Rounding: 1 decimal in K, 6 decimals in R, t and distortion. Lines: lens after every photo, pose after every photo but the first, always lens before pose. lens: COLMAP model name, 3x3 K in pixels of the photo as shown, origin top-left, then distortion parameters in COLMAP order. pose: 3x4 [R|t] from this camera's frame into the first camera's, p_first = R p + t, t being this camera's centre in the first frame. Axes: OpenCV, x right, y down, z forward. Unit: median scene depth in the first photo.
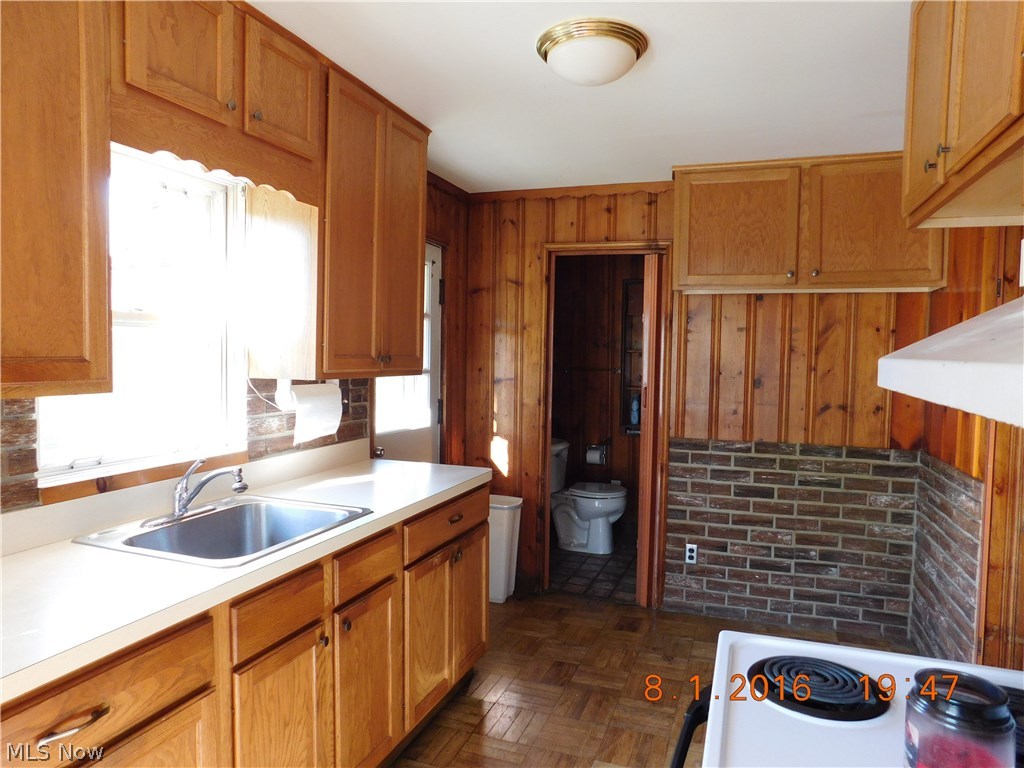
lens RADIAL K [[675.4, 0, 517.5], [0, 675.4, 384.4], [0, 0, 1]] dist [-0.074159, 0.057442]
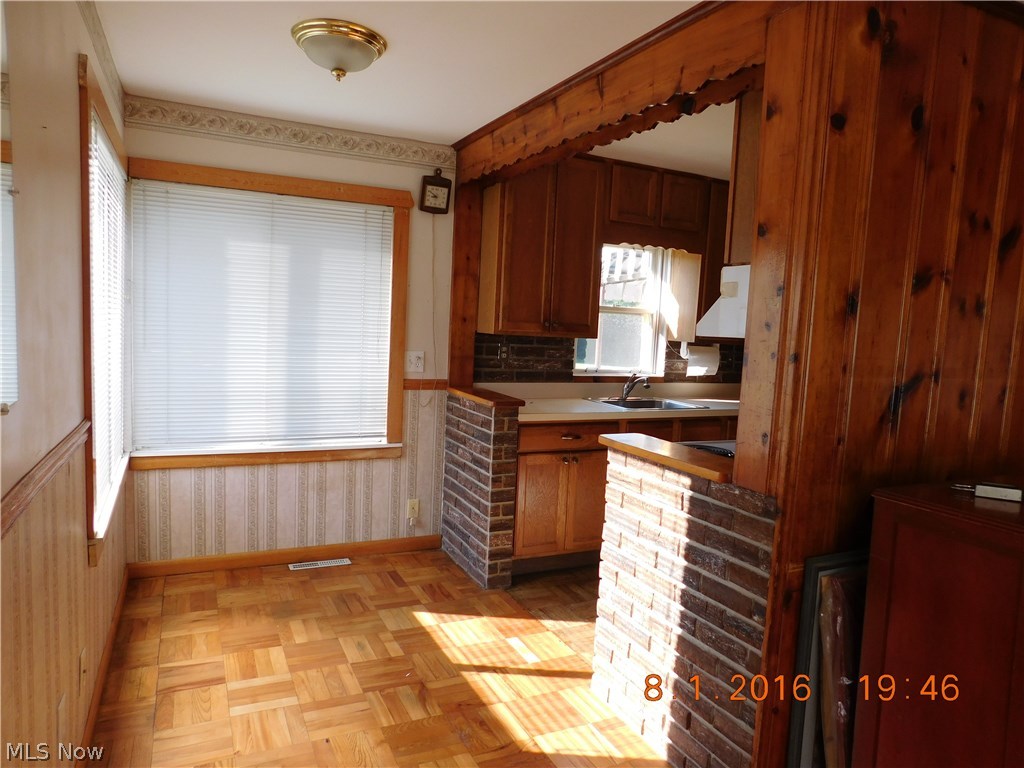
lens RADIAL K [[675.4, 0, 516.8], [0, 675.4, 385.0], [0, 0, 1]] dist [-0.074159, 0.057442]
pose [[0.714493, 0.082075, -0.694812, 0.462028], [-0.070859, 0.996478, 0.044843, 0.043355], [0.696045, 0.017194, 0.717792, -0.509857]]
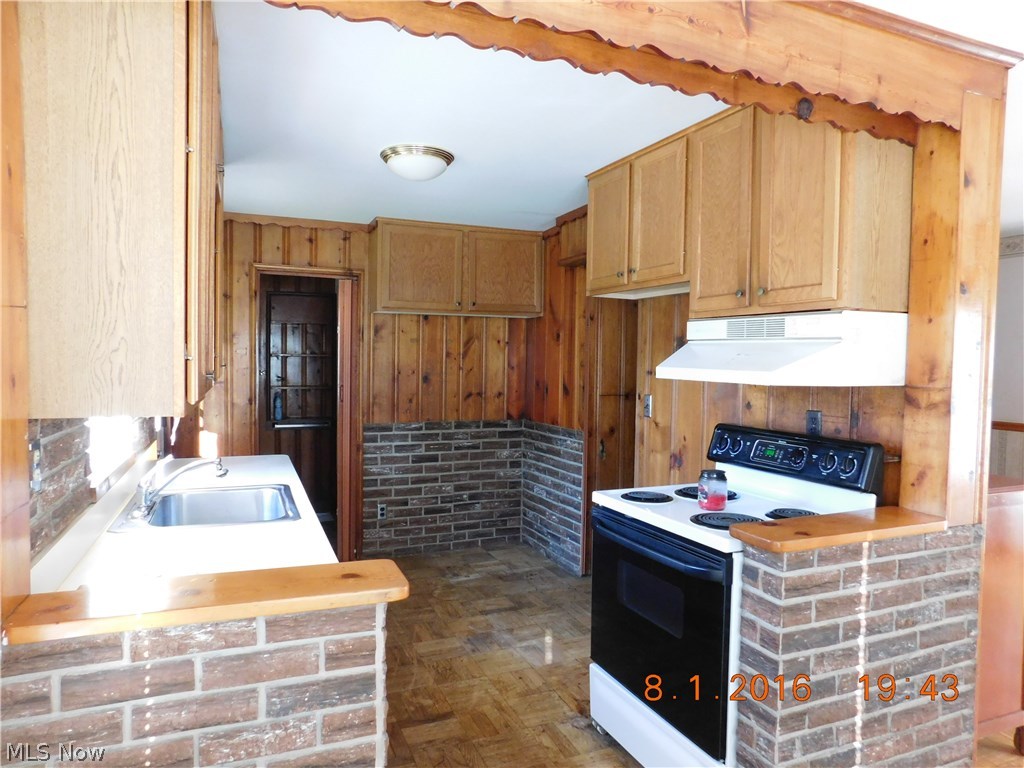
lens RADIAL K [[675.4, 0, 519.4], [0, 675.4, 384.3], [0, 0, 1]] dist [-0.074159, 0.057442]
pose [[0.732266, -0.032817, 0.680227, -0.449244], [0.030639, 0.999414, 0.015232, -0.007282], [-0.680329, 0.009688, 0.732843, -0.150220]]
